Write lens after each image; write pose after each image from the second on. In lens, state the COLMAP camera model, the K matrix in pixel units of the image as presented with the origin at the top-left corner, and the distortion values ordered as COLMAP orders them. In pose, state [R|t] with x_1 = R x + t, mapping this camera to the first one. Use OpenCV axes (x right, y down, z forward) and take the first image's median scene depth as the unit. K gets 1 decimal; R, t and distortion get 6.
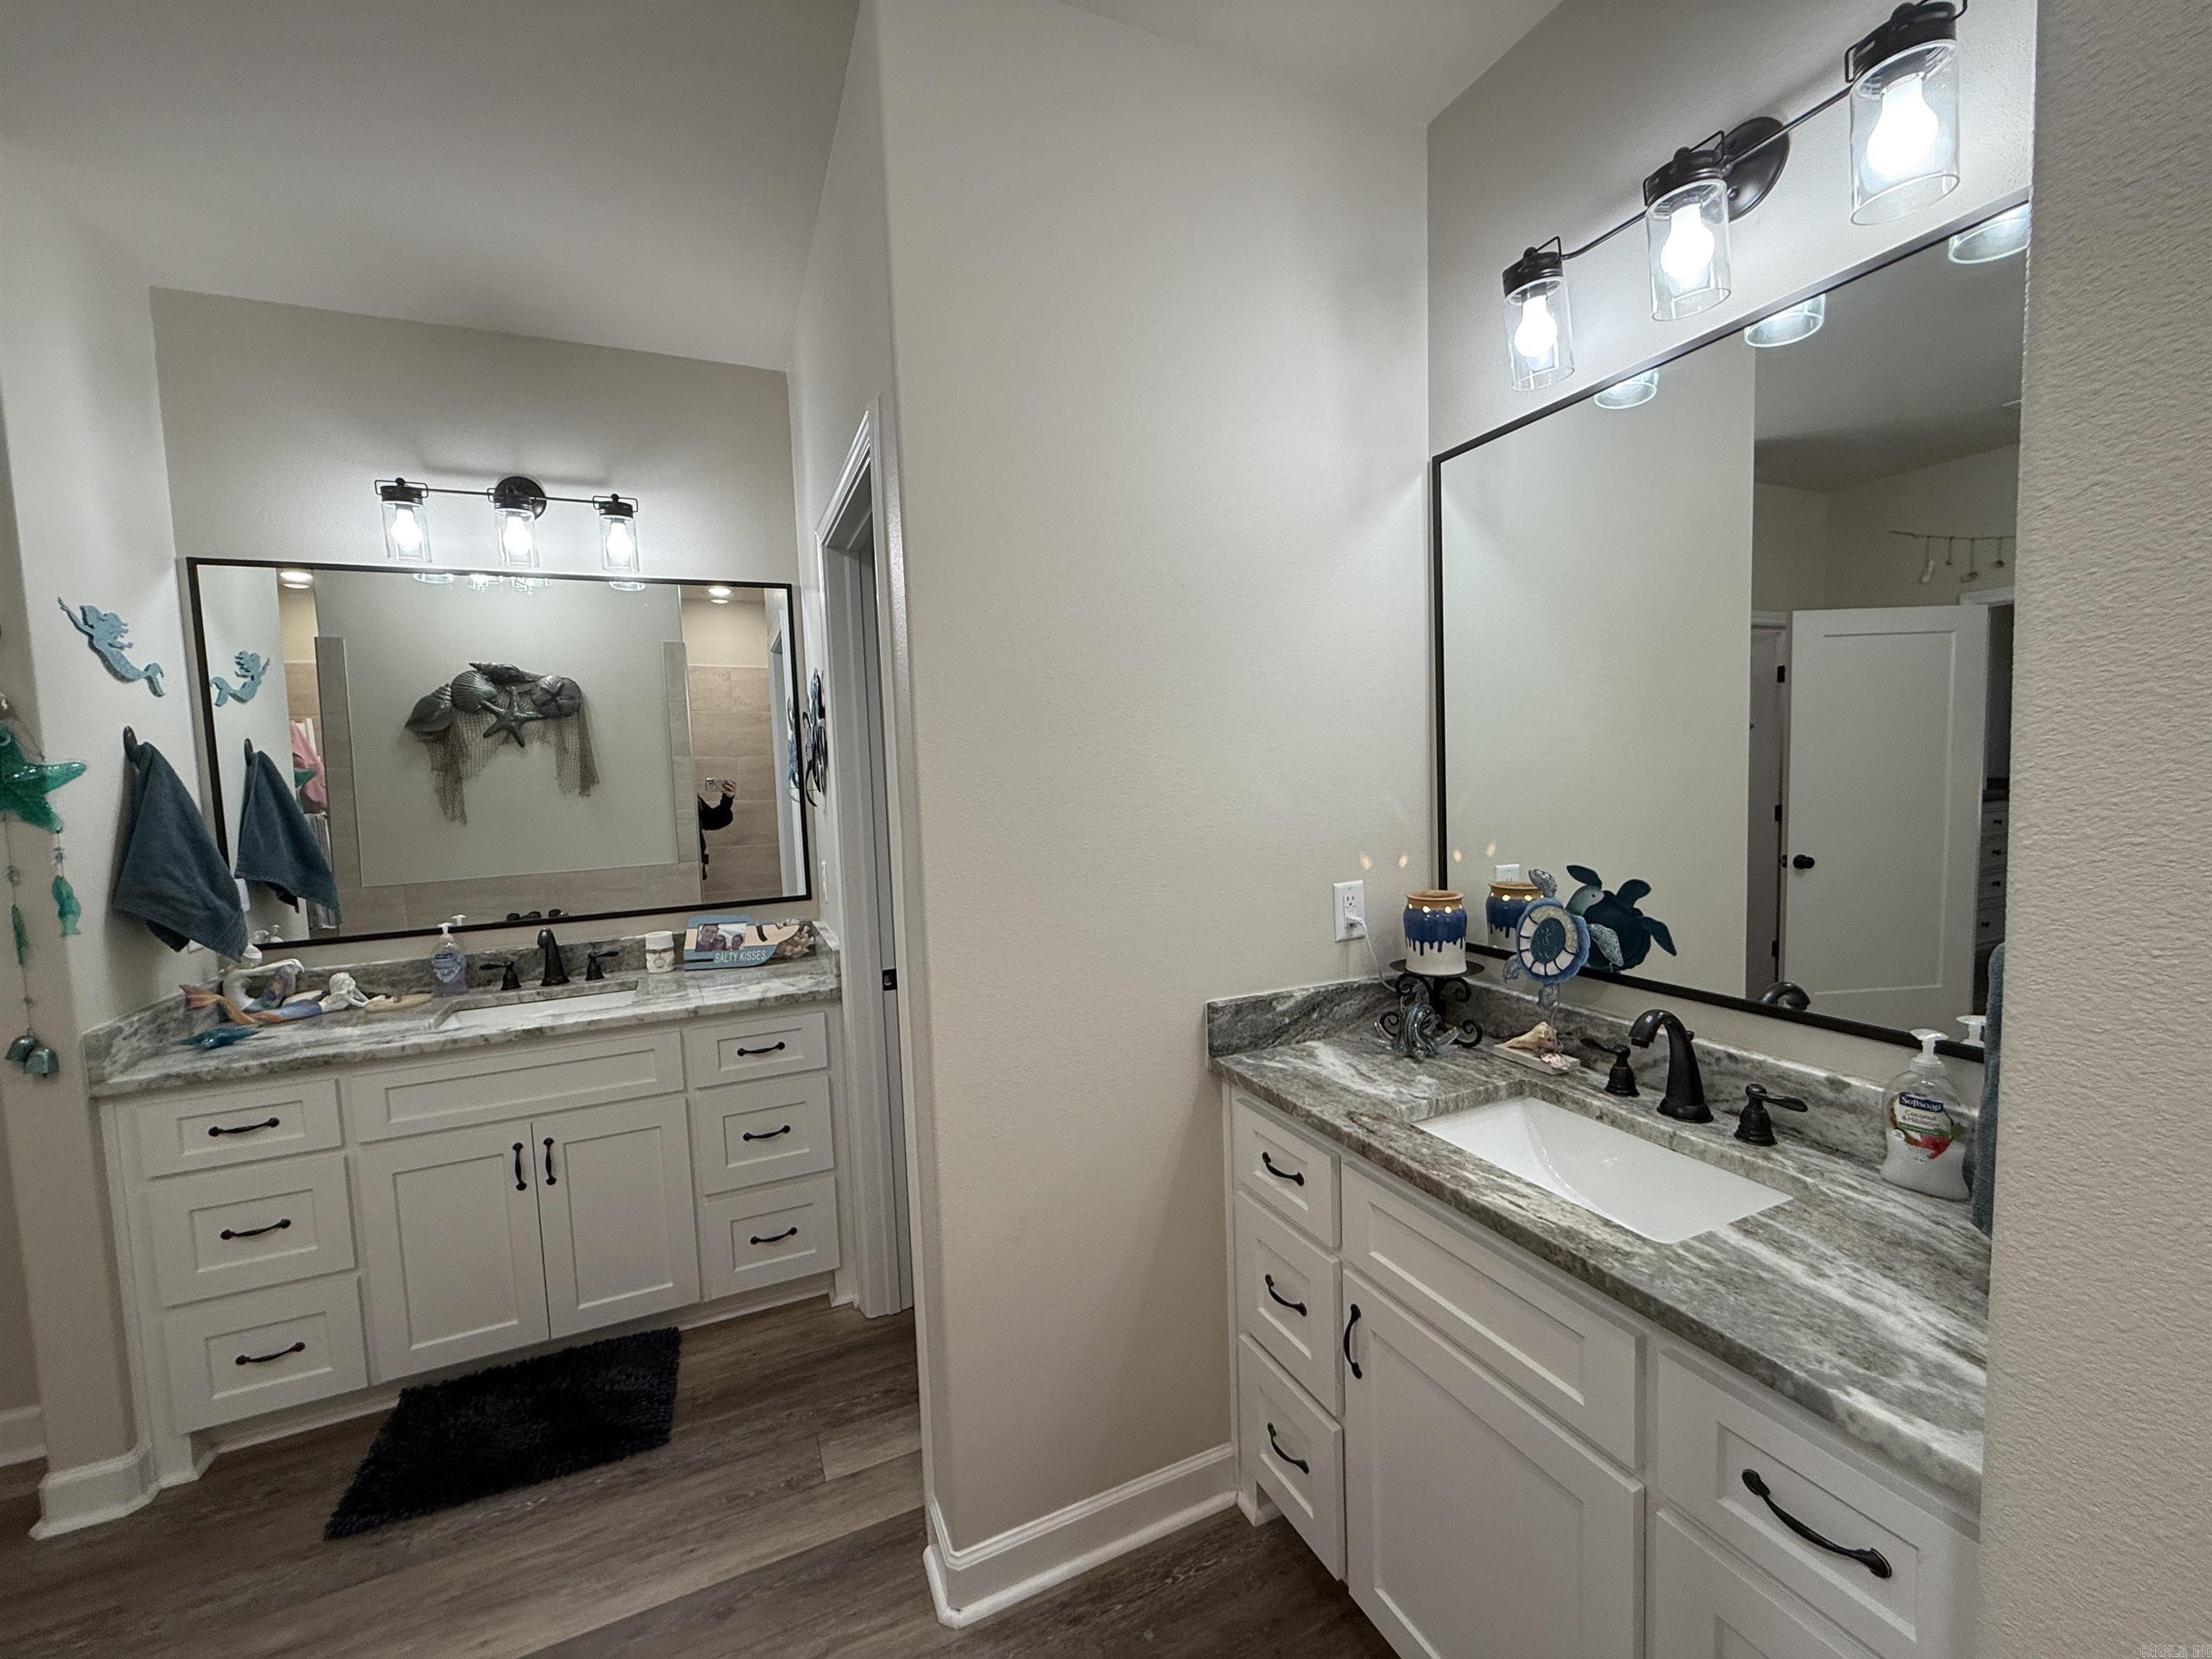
lens RADIAL K [[877.9, 0, 1098.6], [0, 877.9, 830.6], [0, 0, 1]] dist [-0.000360, -0.000398]
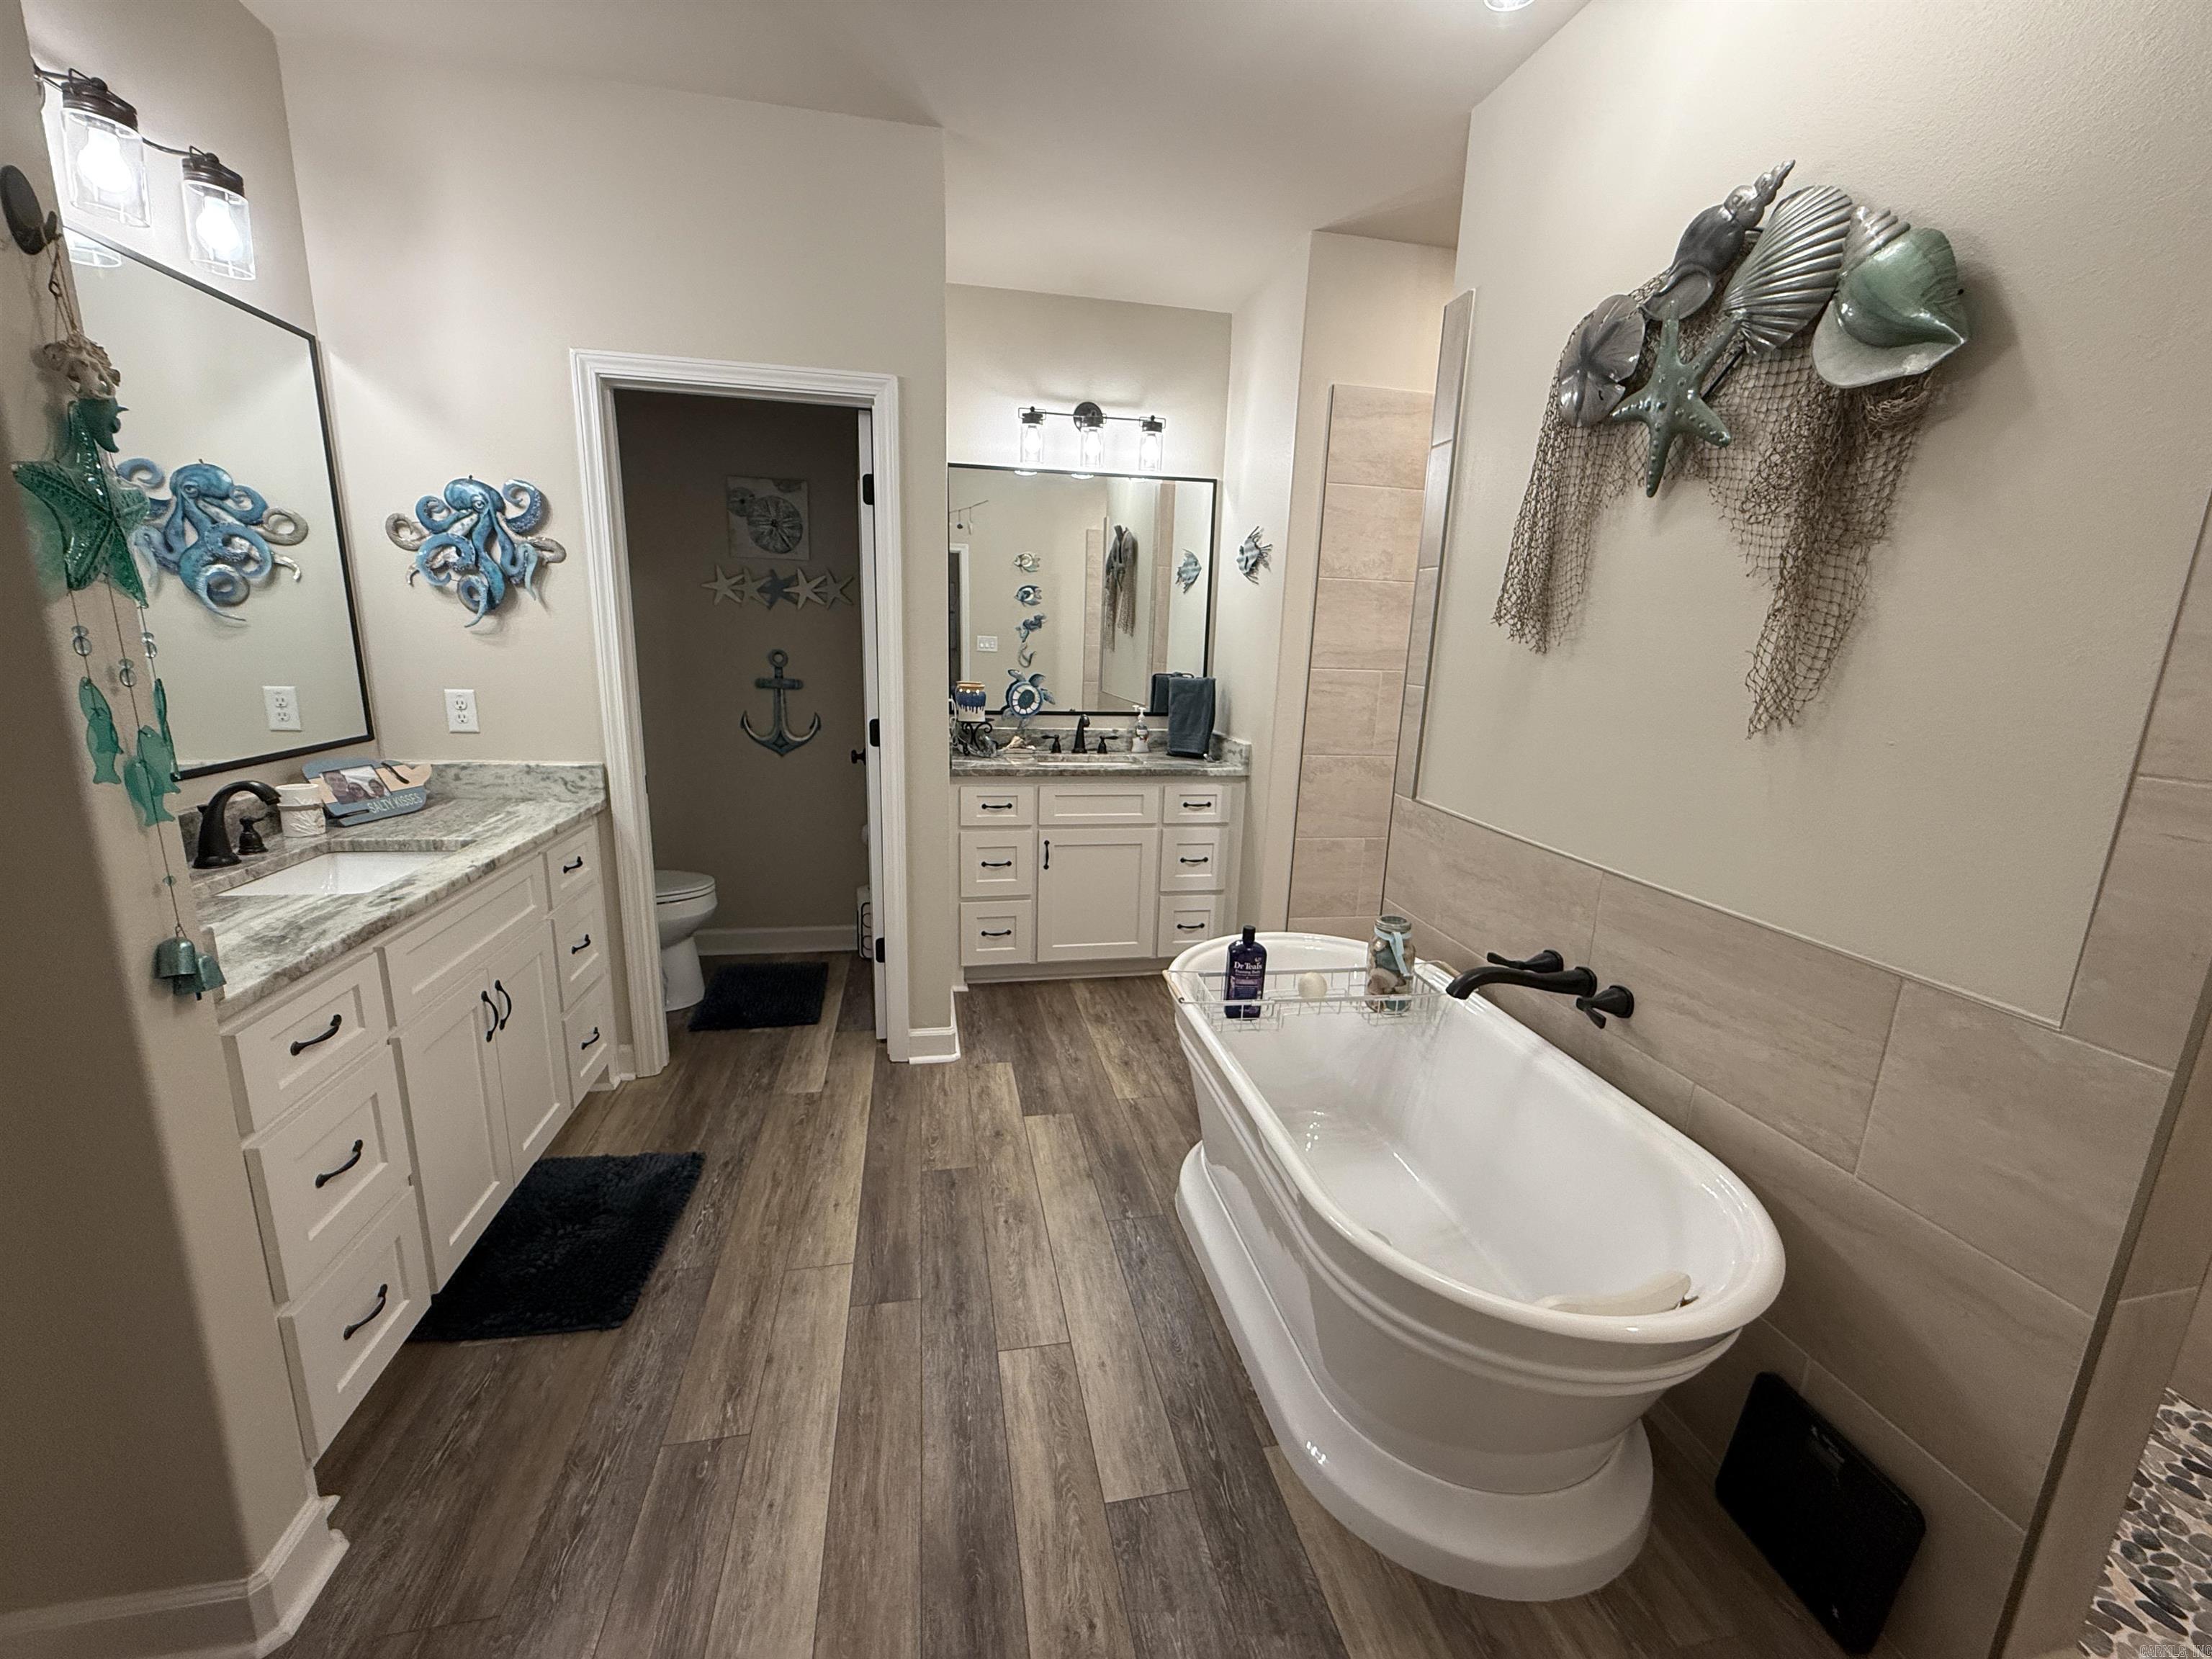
lens RADIAL K [[877.9, 0, 1098.6], [0, 877.9, 830.6], [0, 0, 1]] dist [-0.000360, -0.000398]
pose [[0.227516, -0.166627, 0.959412, -2.156669], [0.033582, 0.986008, 0.163282, 0.107802], [-0.973195, -0.004931, 0.229929, 0.280457]]
